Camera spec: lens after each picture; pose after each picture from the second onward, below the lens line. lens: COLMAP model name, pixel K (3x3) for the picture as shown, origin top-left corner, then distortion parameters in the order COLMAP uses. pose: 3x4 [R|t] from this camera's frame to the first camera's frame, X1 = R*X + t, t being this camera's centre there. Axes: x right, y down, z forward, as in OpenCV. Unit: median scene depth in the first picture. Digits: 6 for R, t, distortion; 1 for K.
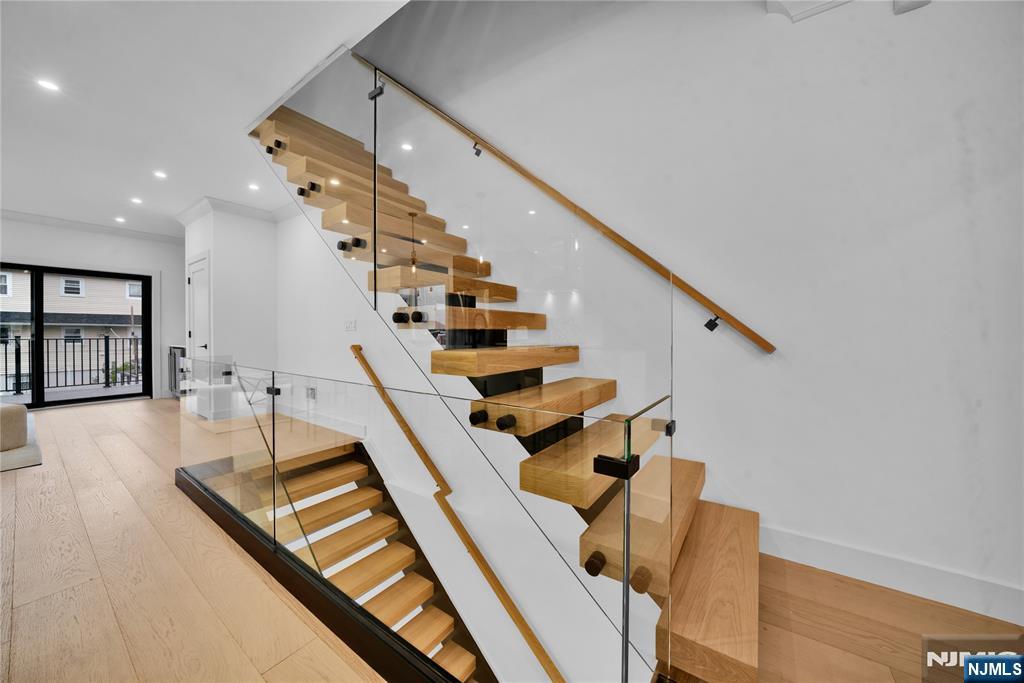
lens RADIAL K [[357.0, 0, 507.8], [0, 357.0, 335.8], [0, 0, 1]] dist [-0.018885, 0.000101]
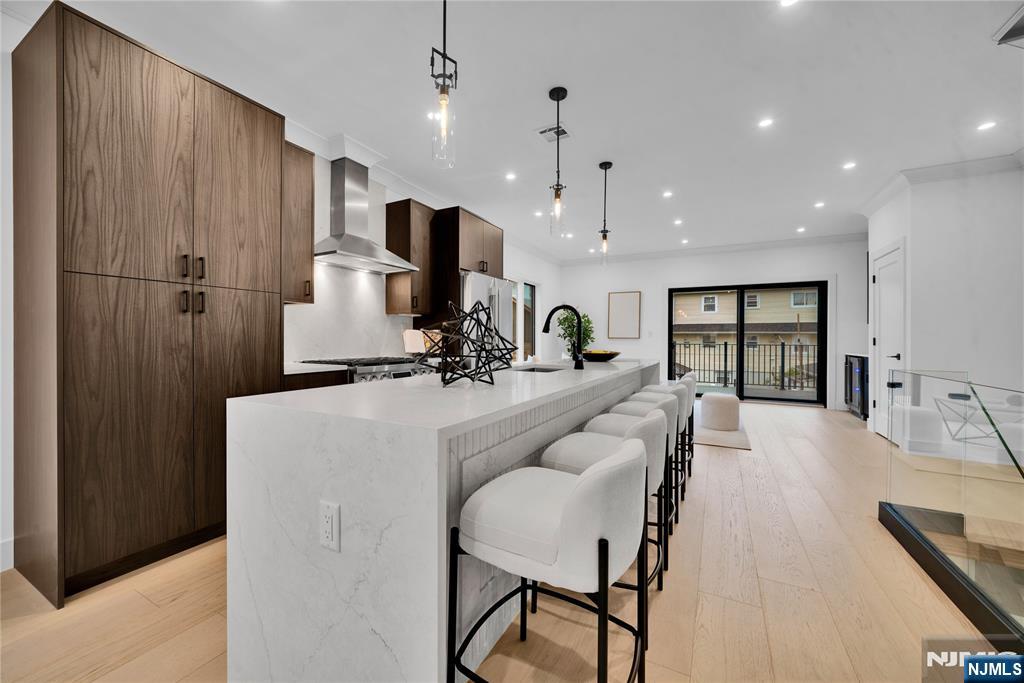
lens RADIAL K [[391.8, 0, 505.4], [0, 391.8, 340.3], [0, 0, 1]] dist [-0.012716, -0.000445]
pose [[0.117993, 0.003715, -0.993008, -0.063751], [-0.010879, 0.999938, 0.002448, 0.000315], [0.992955, 0.010514, 0.118026, -0.003612]]
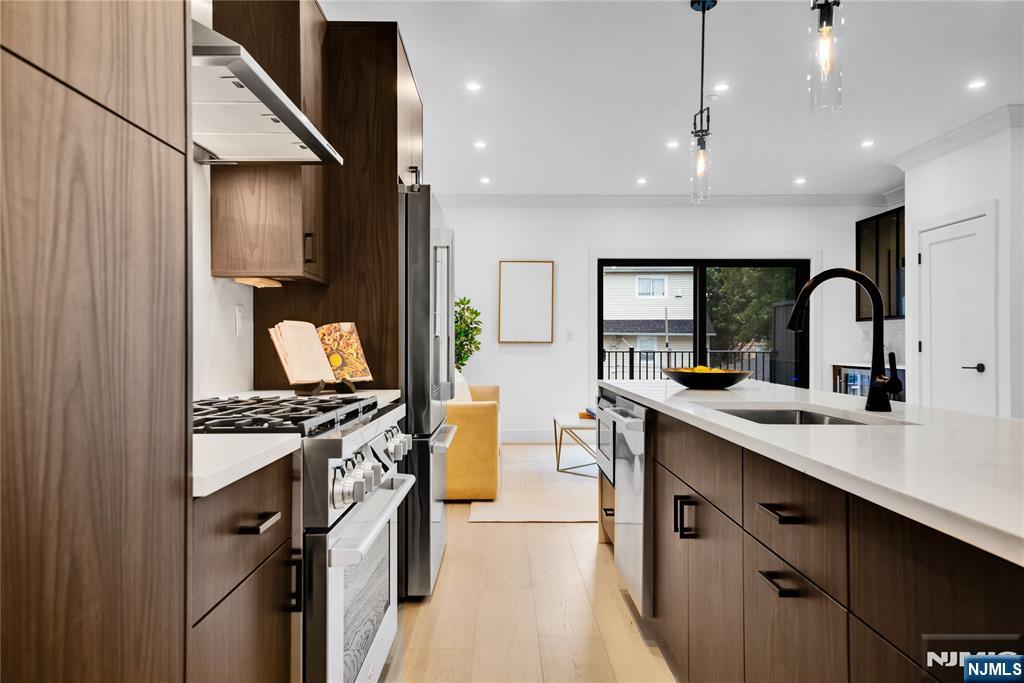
lens RADIAL K [[670.9, 0, 511.9], [0, 670.9, 343.1], [0, 0, 1]] dist [0.024818, 0.000715]
pose [[0.577345, -0.001889, -0.816498, -0.309186], [-0.005615, 0.999964, -0.006283, 0.001003], [0.816481, 0.008212, 0.577314, -0.214524]]
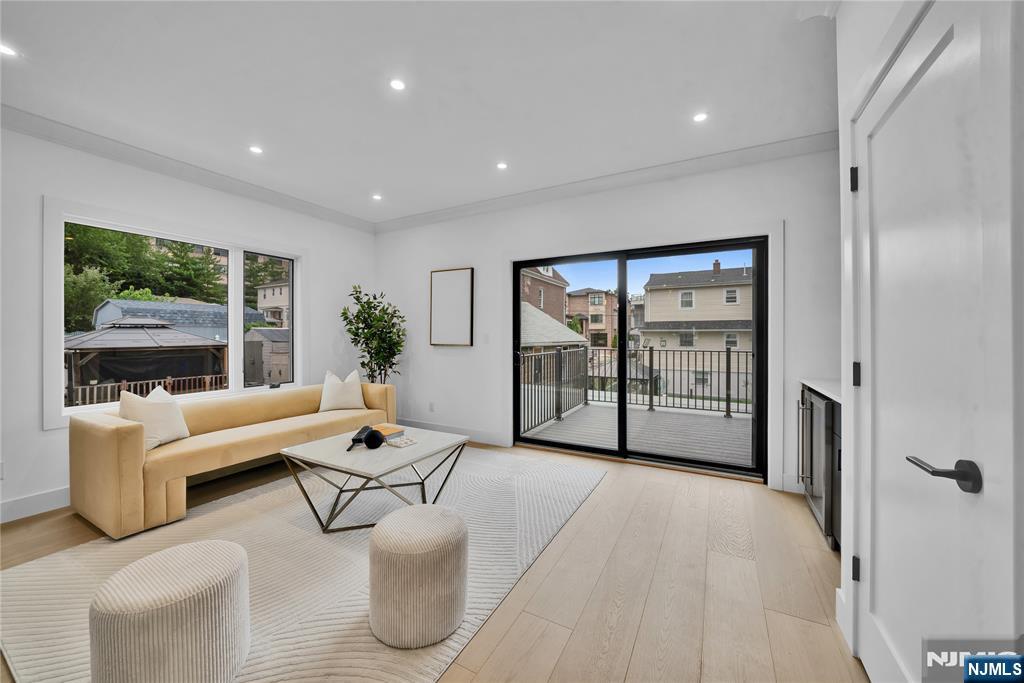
lens RADIAL K [[371.7, 0, 514.8], [0, 371.7, 338.1], [0, 0, 1]] dist [-0.002213, 0.000246]
pose [[0.118351, 0.004317, -0.992962, -0.561132], [-0.005641, 0.999977, 0.003675, -0.026286], [0.992956, 0.005166, 0.118372, 0.606533]]
